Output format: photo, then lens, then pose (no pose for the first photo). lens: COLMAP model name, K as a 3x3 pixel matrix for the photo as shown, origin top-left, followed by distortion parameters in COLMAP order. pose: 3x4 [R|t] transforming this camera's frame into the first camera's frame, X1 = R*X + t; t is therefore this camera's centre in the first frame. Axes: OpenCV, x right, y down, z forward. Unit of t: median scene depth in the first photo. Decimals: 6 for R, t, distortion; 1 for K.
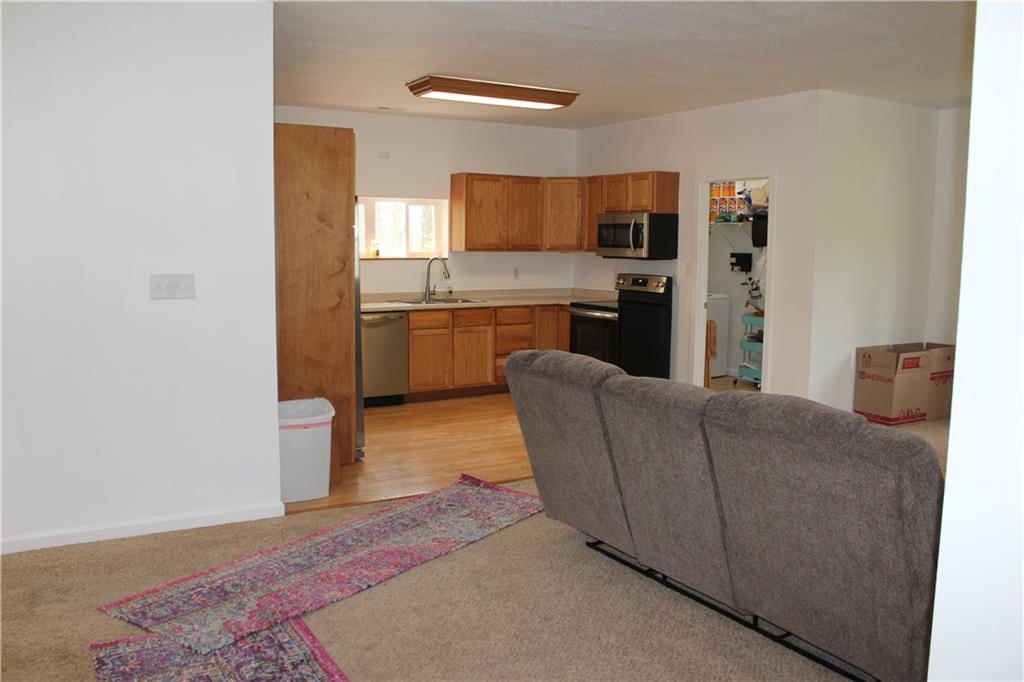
lens RADIAL K [[855.2, 0, 512.0], [0, 855.2, 341.0], [0, 0, 1]] dist [-0.144143, 0.109088]
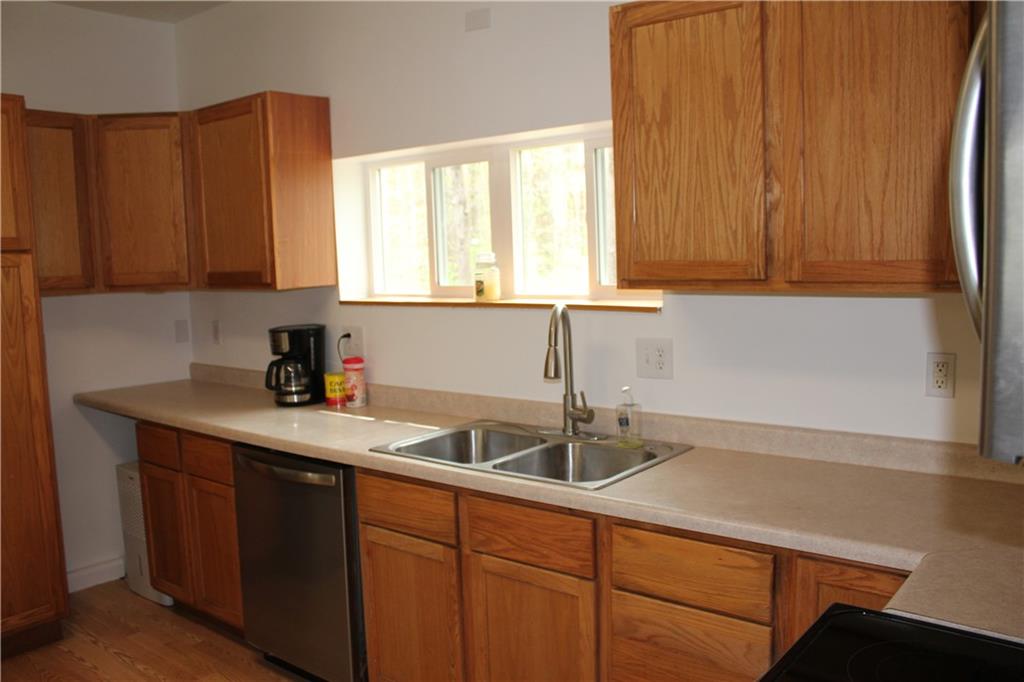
lens RADIAL K [[848.1, 0, 508.4], [0, 848.1, 350.4], [0, 0, 1]] dist [-0.169751, 0.150580]
pose [[0.338232, 0.091839, -0.936571, 0.197585], [-0.076675, 0.994607, 0.069840, -0.103627], [0.937934, 0.048190, 0.343450, 0.887575]]
